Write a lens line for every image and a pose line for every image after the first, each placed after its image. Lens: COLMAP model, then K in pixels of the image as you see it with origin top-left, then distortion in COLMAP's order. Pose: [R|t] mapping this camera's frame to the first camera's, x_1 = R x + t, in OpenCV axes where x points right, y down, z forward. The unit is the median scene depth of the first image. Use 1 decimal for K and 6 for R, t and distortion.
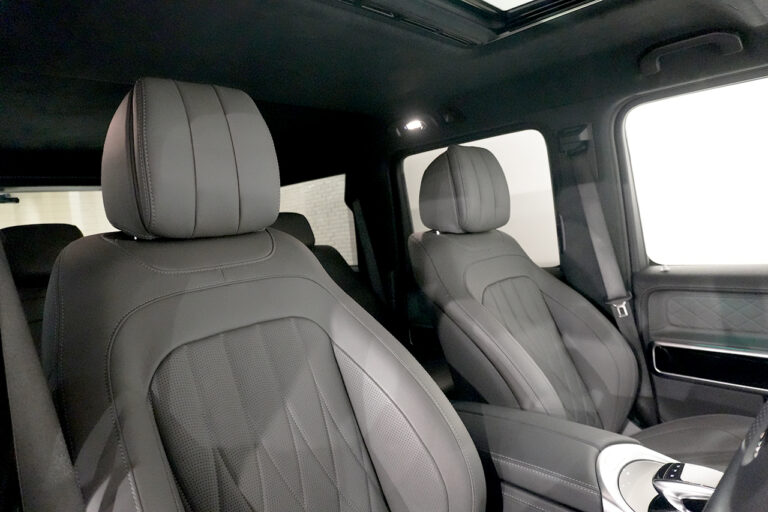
lens RADIAL K [[517.1, 0, 384.0], [0, 517.1, 256.0], [0, 0, 1]] dist [-0.047139, 0.031004]
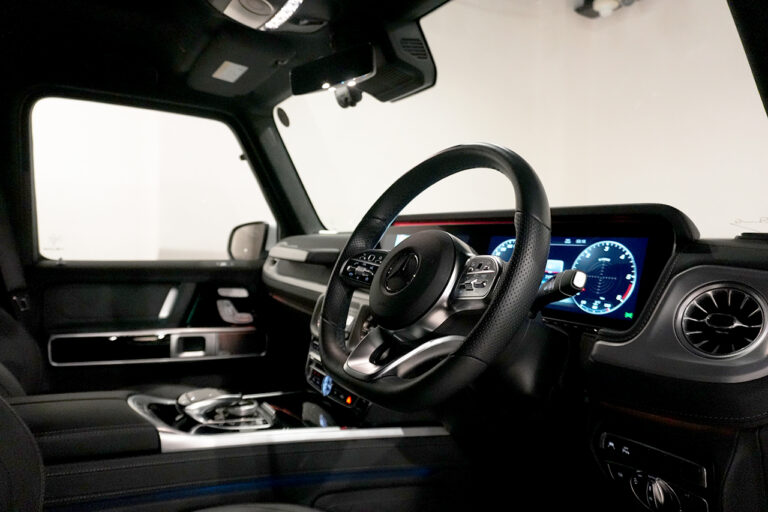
lens RADIAL K [[517.1, 0, 384.0], [0, 517.1, 256.0], [0, 0, 1]] dist [-0.047139, 0.031004]
pose [[0.254913, 0.065915, 0.964715, -0.281986], [0.009909, 0.997443, -0.070769, 0.093777], [-0.966913, 0.027600, 0.253609, 0.117449]]
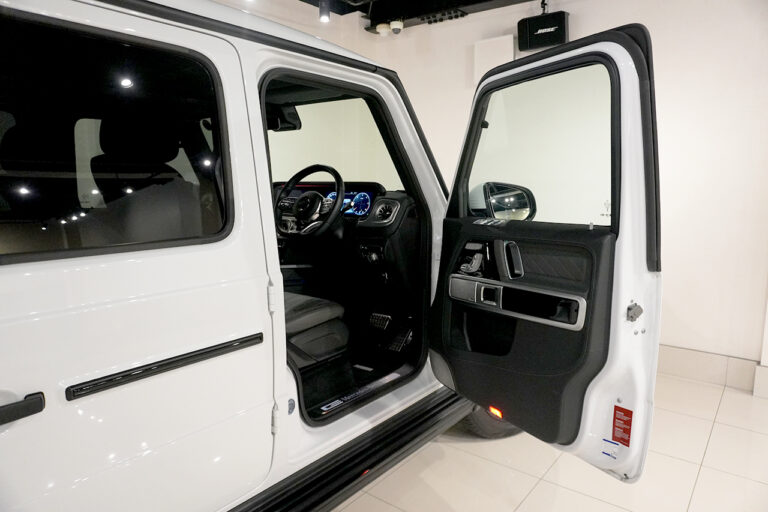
lens RADIAL K [[517.1, 0, 384.0], [0, 517.1, 256.0], [0, 0, 1]] dist [-0.047139, 0.031004]
pose [[-0.093945, -0.052467, 0.994194, -1.455611], [0.063588, 0.996255, 0.058584, 0.158192], [-0.993545, 0.068722, -0.090257, 0.128808]]
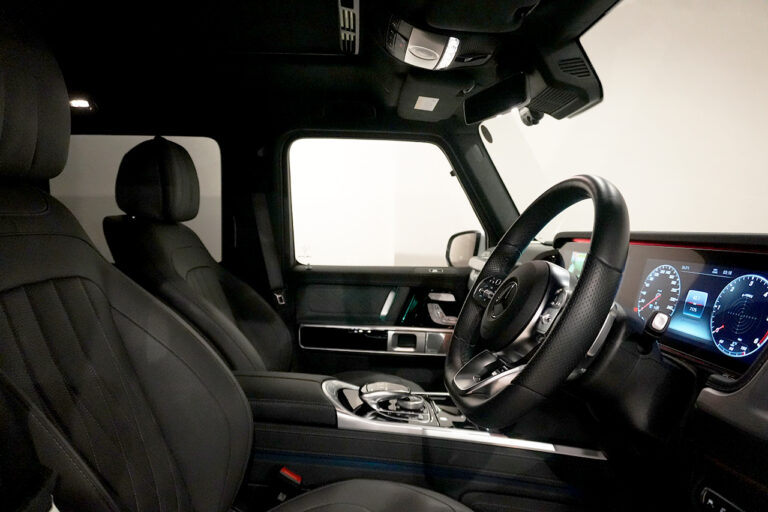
lens RADIAL K [[517.1, 0, 384.0], [0, 517.1, 256.0], [0, 0, 1]] dist [-0.047139, 0.031004]
pose [[0.688761, 0.066508, 0.721932, -0.277435], [-0.037632, 0.997721, -0.056012, 0.065299], [-0.724011, 0.011411, 0.689694, -0.044790]]
